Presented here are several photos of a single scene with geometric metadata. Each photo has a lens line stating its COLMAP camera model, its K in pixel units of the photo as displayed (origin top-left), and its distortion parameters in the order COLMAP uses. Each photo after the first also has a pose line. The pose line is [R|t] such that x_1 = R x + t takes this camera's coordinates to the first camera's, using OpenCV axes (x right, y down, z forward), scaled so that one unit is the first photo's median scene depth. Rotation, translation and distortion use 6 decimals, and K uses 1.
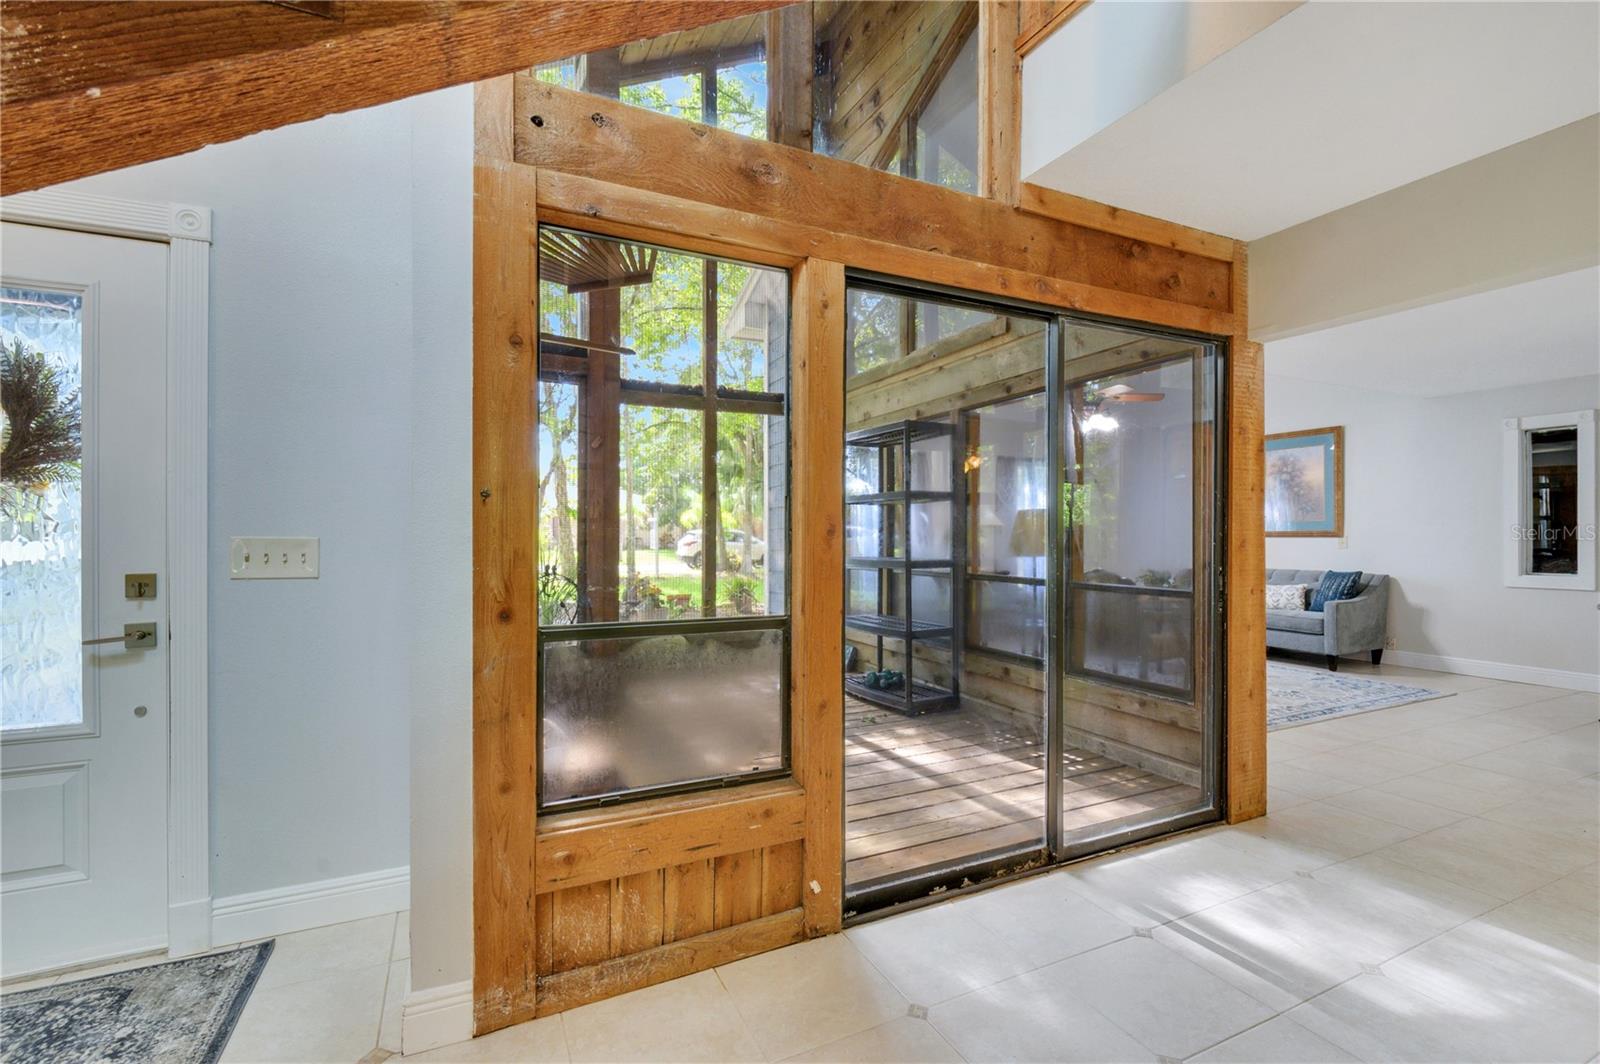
lens RADIAL K [[716.4, 0, 801.2], [0, 716.4, 535.1], [0, 0, 1]] dist [0.001361, -0.005287]
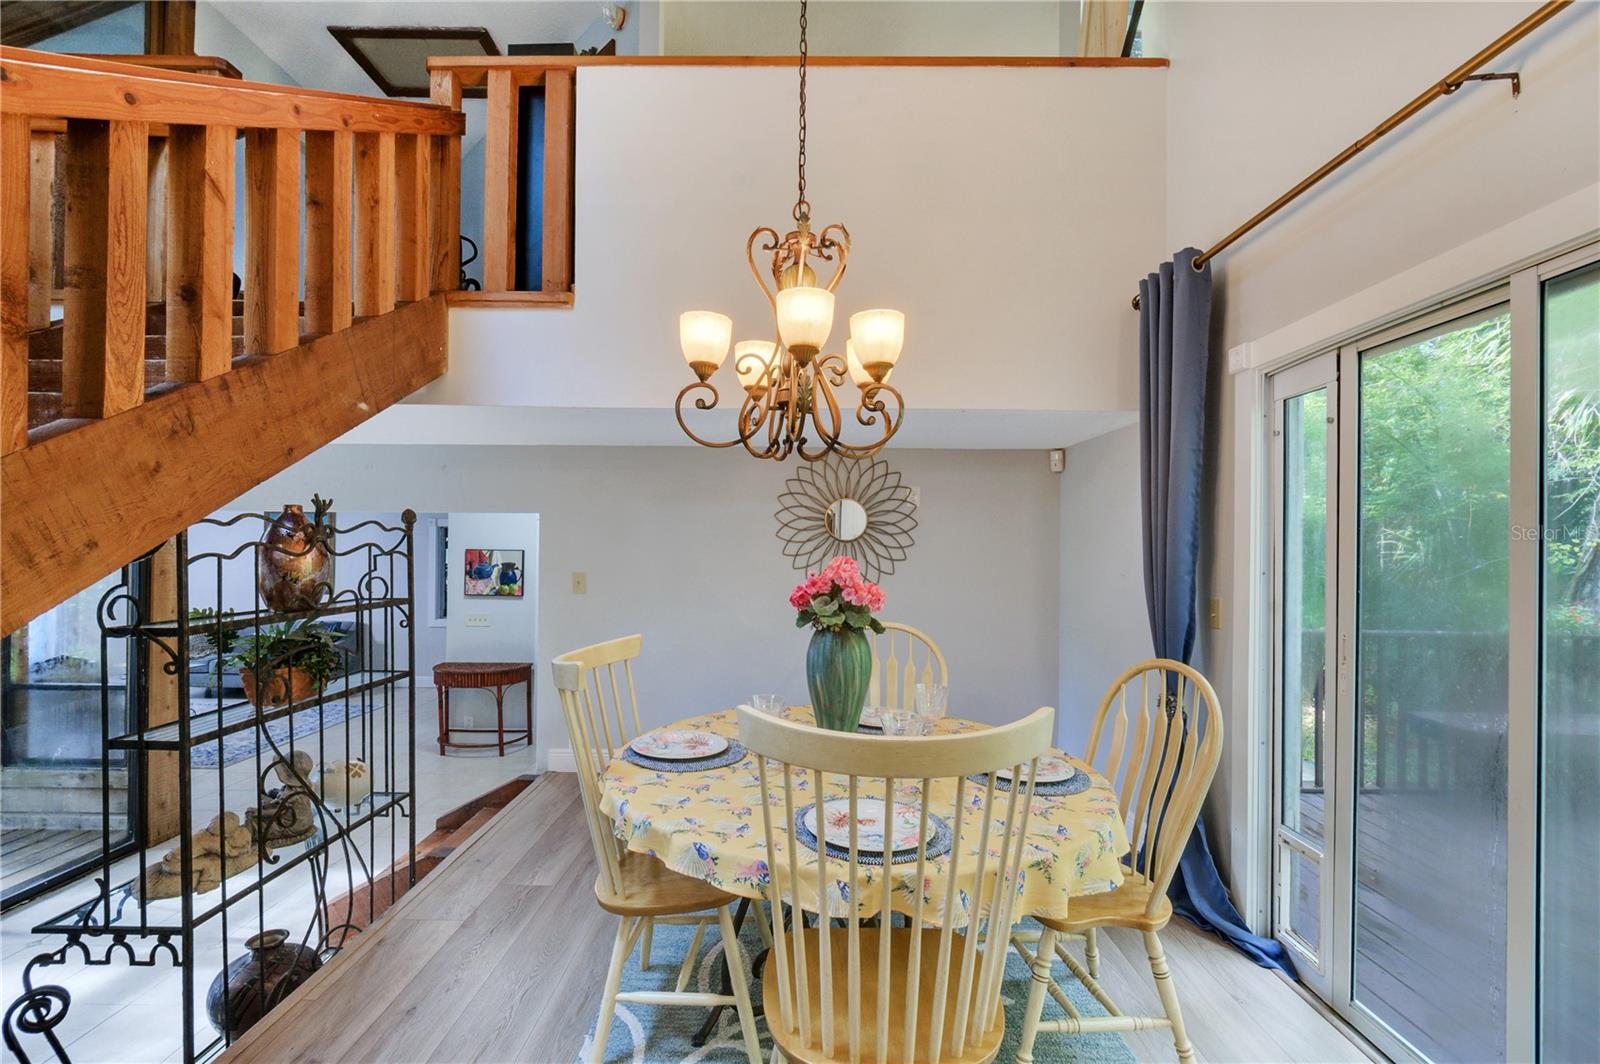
lens RADIAL K [[720.6, 0, 803.4], [0, 720.6, 547.8], [0, 0, 1]] dist [0.000350, -0.000462]
pose [[0.437162, 0.004793, 0.899370, -0.080132], [-0.010265, 0.999947, -0.000340, -0.134482], [-0.899324, -0.009084, 0.437188, -0.514179]]
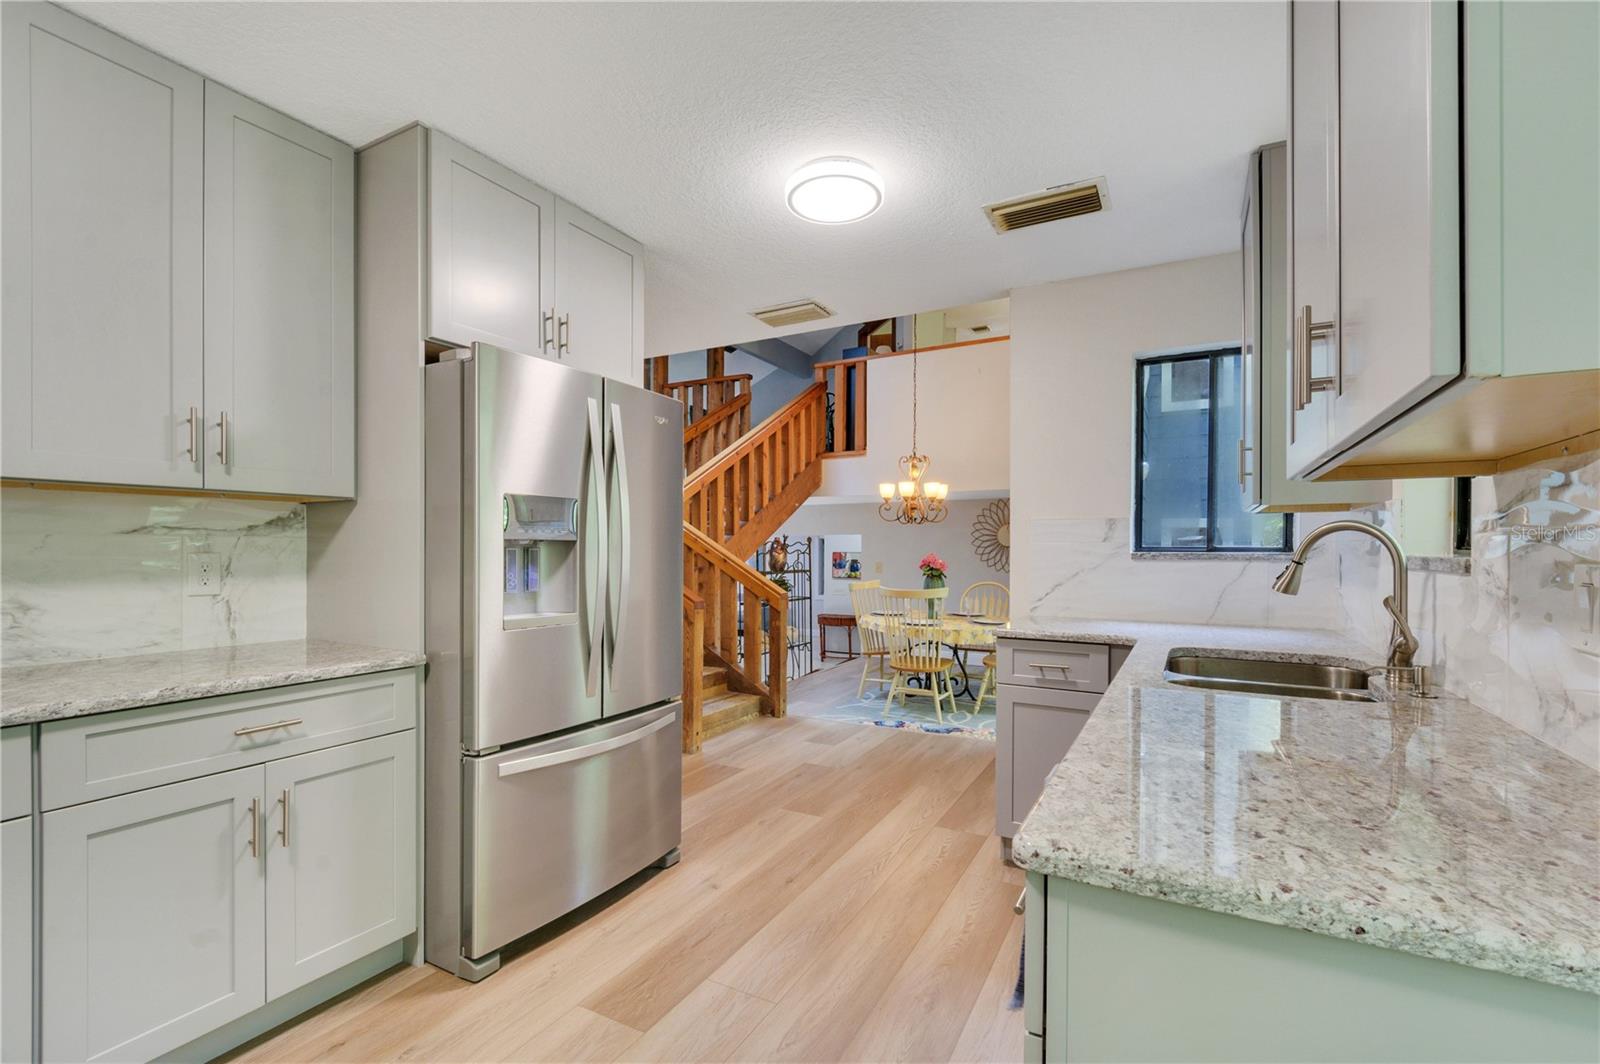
lens RADIAL K [[695.9, 0, 800.2], [0, 695.9, 547.7], [0, 0, 1]] dist [0.002217, 0.000218]
pose [[0.813407, 0.004446, 0.581678, -0.648168], [-0.003855, 0.999990, -0.002252, -0.135872], [-0.581683, -0.000410, 0.813416, -1.266223]]
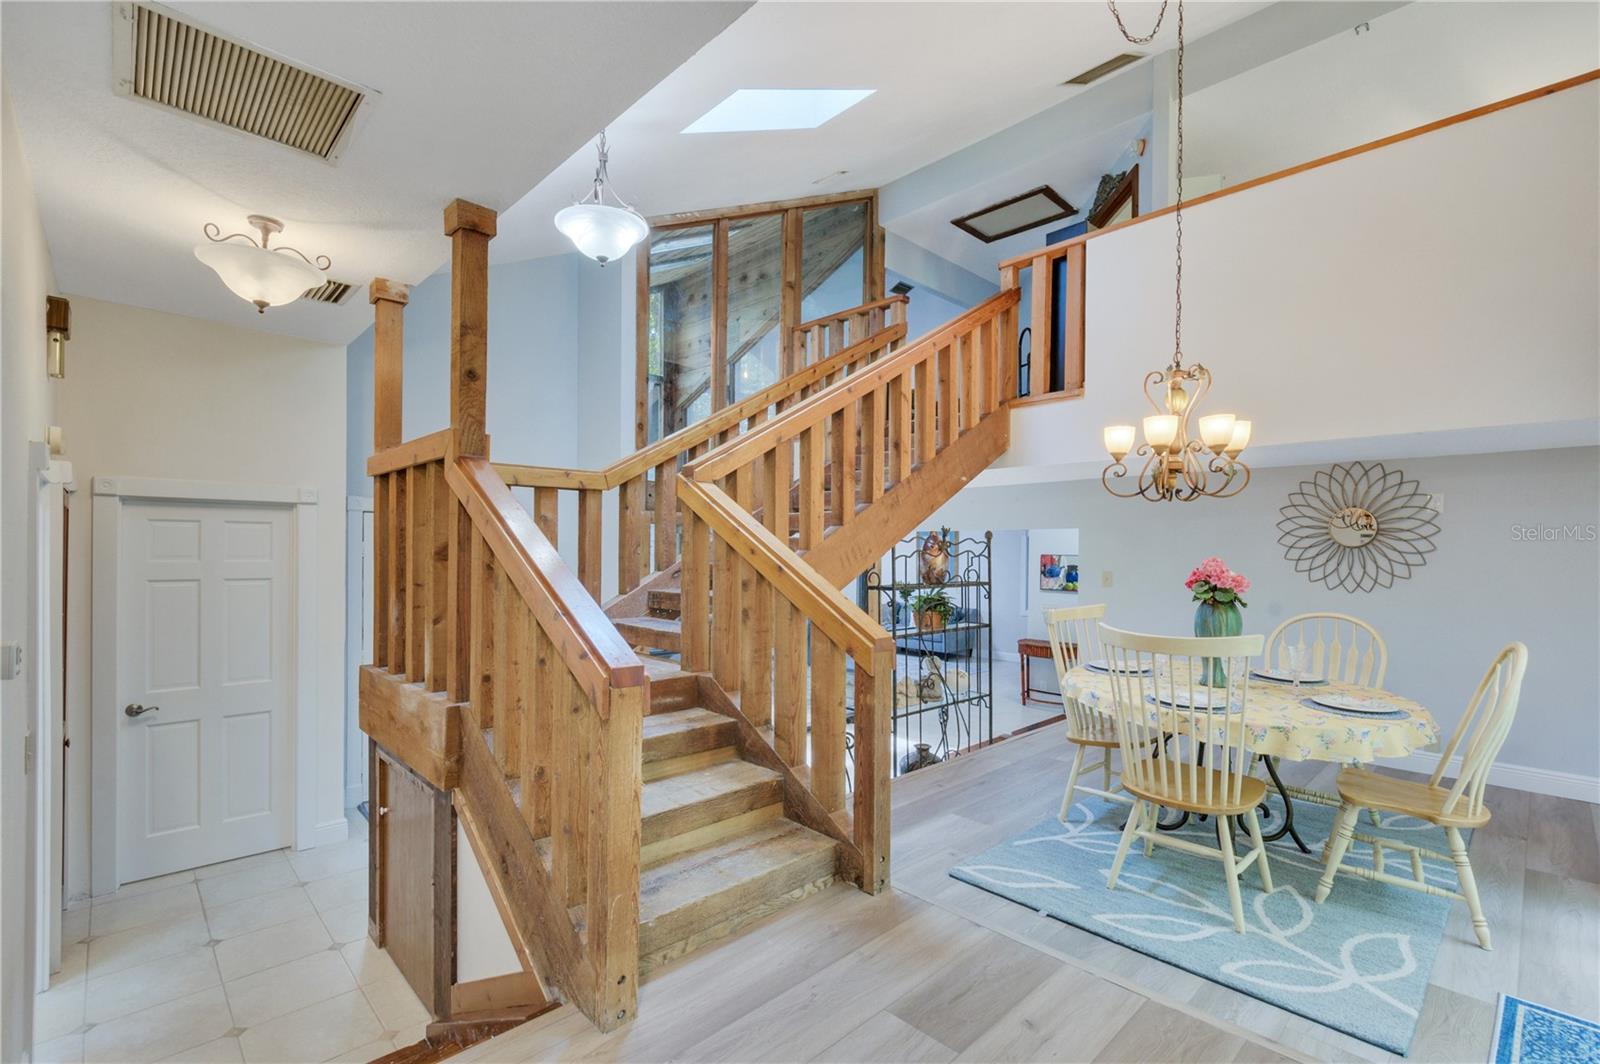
lens RADIAL K [[713.4, 0, 797.2], [0, 713.4, 549.9], [0, 0, 1]] dist [0.002656, -0.000524]
pose [[0.951036, 0.007697, 0.308985, -0.278960], [-0.008469, 0.999963, 0.001157, -0.134497], [-0.308965, -0.003718, 0.951066, -0.875191]]
